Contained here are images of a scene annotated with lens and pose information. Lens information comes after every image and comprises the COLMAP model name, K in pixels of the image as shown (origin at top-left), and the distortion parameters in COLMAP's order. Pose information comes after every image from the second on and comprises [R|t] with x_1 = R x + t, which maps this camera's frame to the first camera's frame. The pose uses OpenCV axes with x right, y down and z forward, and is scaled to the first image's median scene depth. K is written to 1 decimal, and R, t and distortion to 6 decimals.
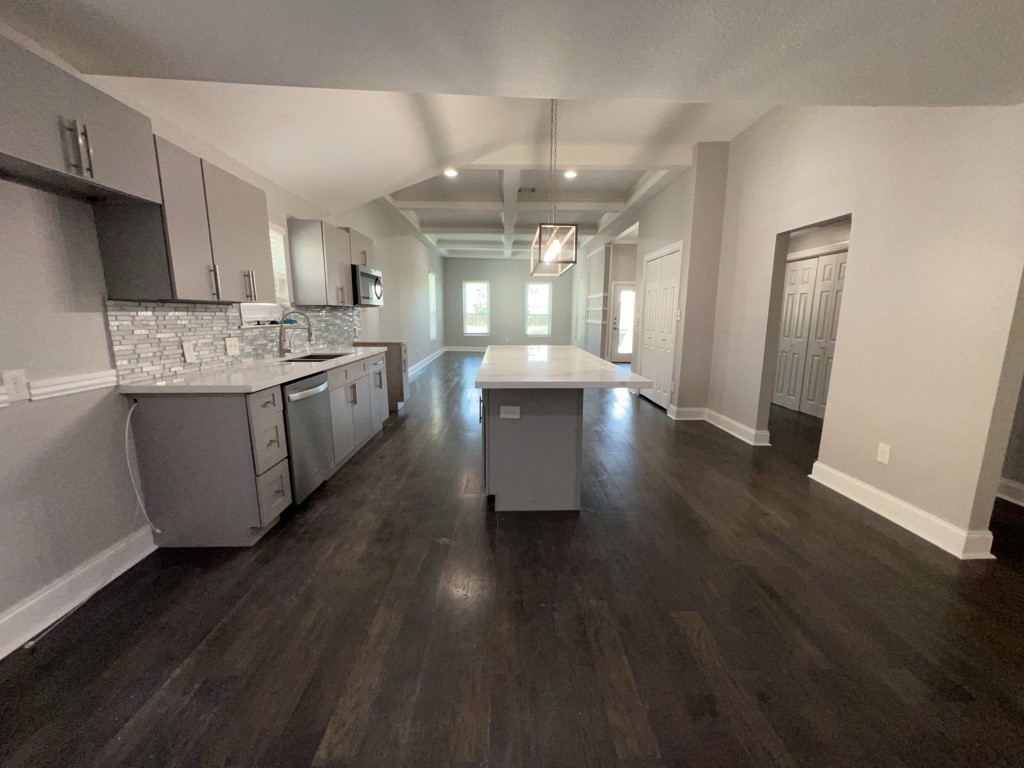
lens RADIAL K [[410.5, 0, 516.2], [0, 410.5, 385.9], [0, 0, 1]] dist [0.000137, 0.001035]
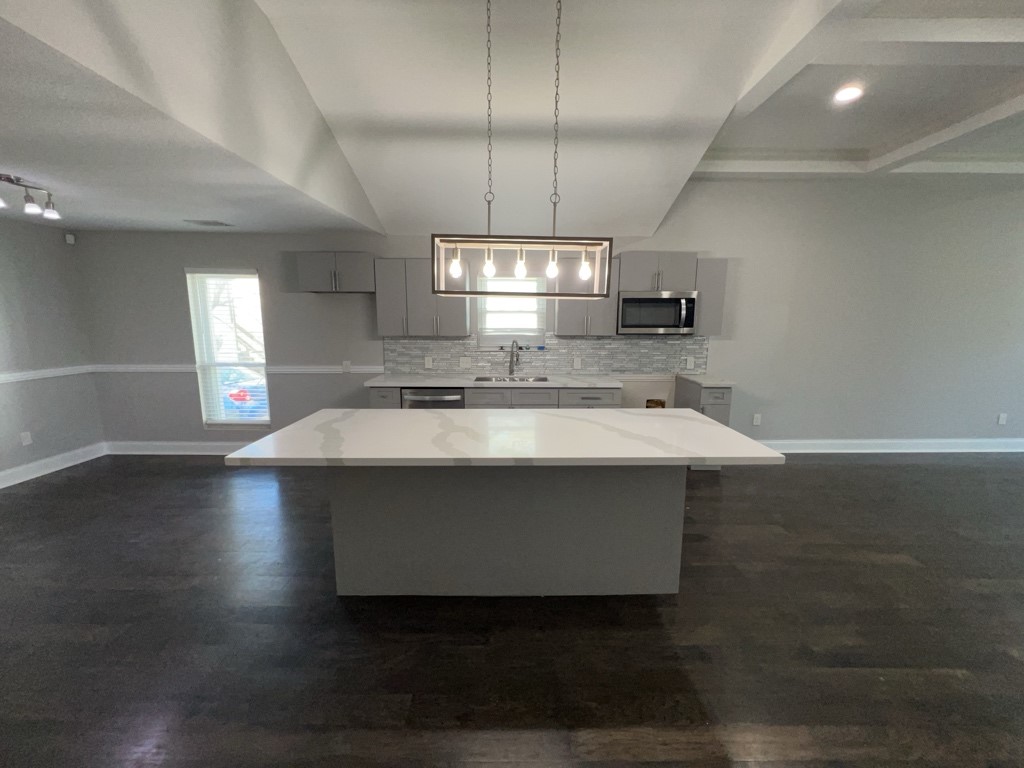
lens RADIAL K [[410.5, 0, 506.9], [0, 410.5, 385.5], [0, 0, 1]] dist [0.000137, 0.001035]
pose [[-0.011191, 0.157625, -0.987436, 0.985791], [-0.179108, 0.971211, 0.157065, -0.335529], [0.983766, 0.178615, 0.017363, 1.377024]]
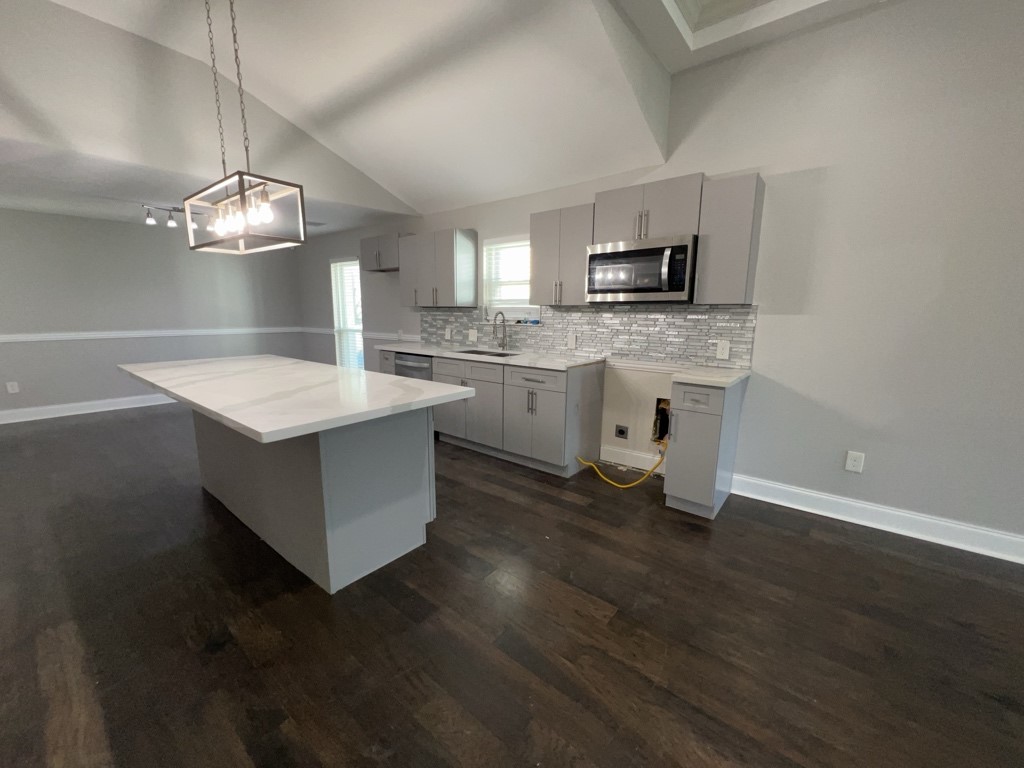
lens RADIAL K [[410.5, 0, 513.3], [0, 410.5, 383.2], [0, 0, 1]] dist [0.000137, 0.001035]
pose [[-0.640696, 0.124200, -0.757683, 0.458750], [-0.145169, 0.949435, 0.278387, -0.439334], [0.753946, 0.288354, -0.590269, 2.439075]]
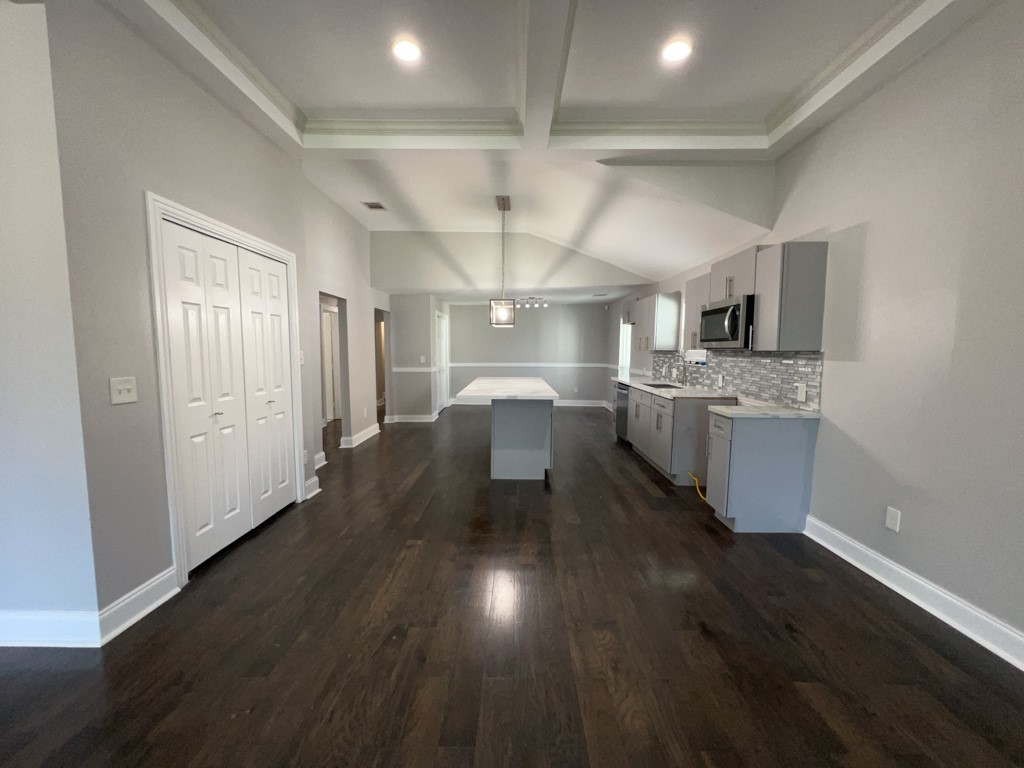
lens RADIAL K [[410.5, 0, 509.0], [0, 410.5, 378.7], [0, 0, 1]] dist [0.000137, 0.001035]
pose [[-0.999535, -0.012377, 0.027862, 0.036086], [-0.005042, 0.968404, 0.249335, -0.634631], [-0.030067, 0.249078, -0.968016, 3.376698]]
